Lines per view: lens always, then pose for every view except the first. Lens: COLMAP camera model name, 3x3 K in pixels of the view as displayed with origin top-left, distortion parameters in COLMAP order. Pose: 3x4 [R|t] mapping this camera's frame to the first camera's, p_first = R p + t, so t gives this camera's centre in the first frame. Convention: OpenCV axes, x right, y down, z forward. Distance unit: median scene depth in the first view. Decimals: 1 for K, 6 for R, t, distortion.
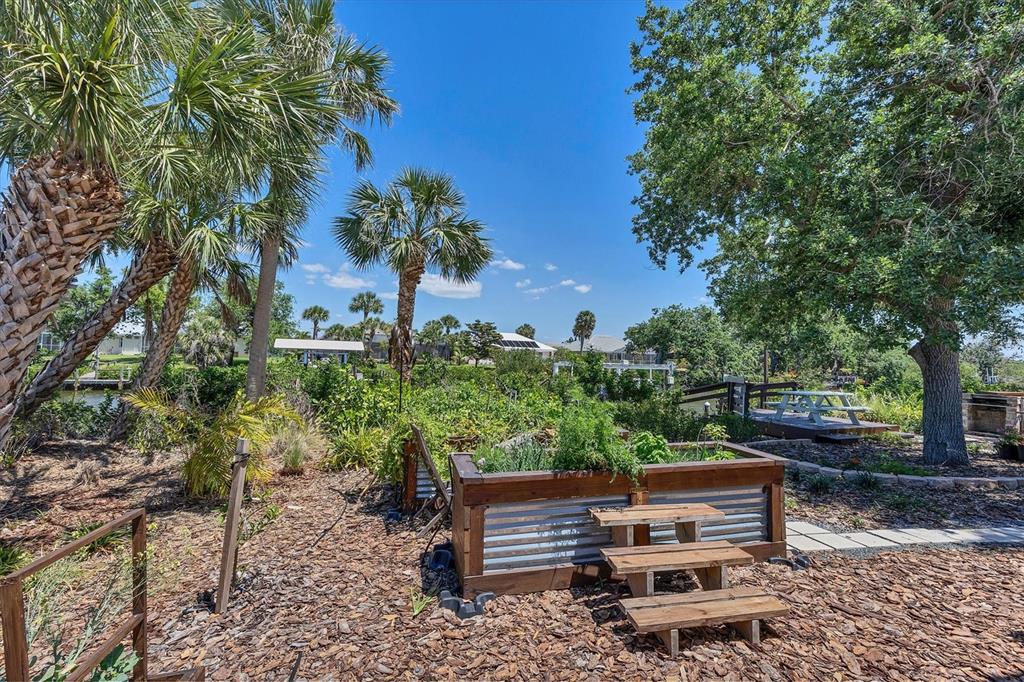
lens RADIAL K [[433.0, 0, 512.0], [0, 433.0, 341.0], [0, 0, 1]] dist [-0.001669, -0.000287]
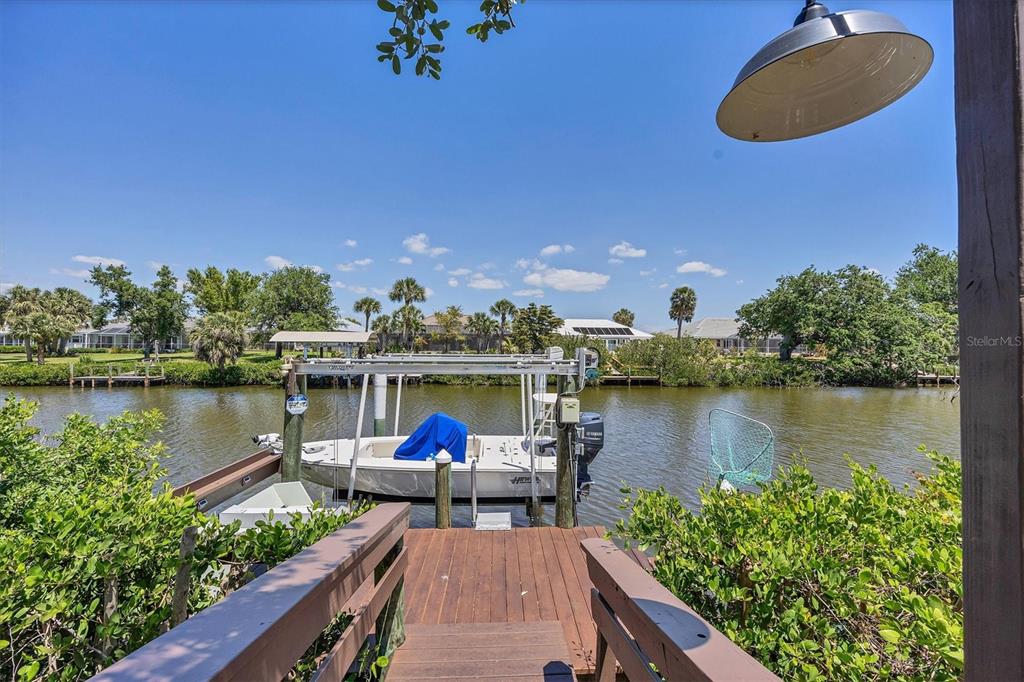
lens RADIAL K [[416.7, 0, 515.4], [0, 416.7, 343.6], [0, 0, 1]] dist [-0.002853, -0.000346]
pose [[0.955695, -0.024608, -0.293328, 0.099840], [0.032147, 0.999264, 0.020906, 0.008926], [0.292598, -0.029410, 0.955783, 0.171425]]
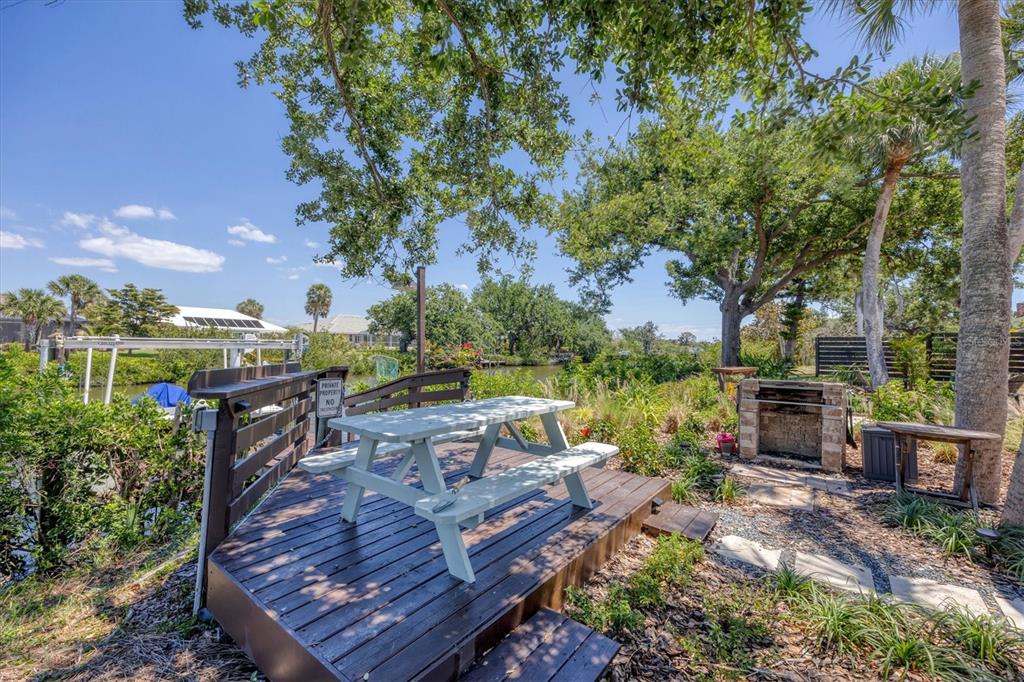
lens RADIAL K [[416.7, 0, 515.4], [0, 416.7, 343.6], [0, 0, 1]] dist [-0.002853, -0.000346]
pose [[0.858596, -0.015180, 0.512429, 0.082841], [-0.007871, 0.999053, 0.042783, 0.008627], [-0.512593, -0.040767, 0.857663, 0.106981]]
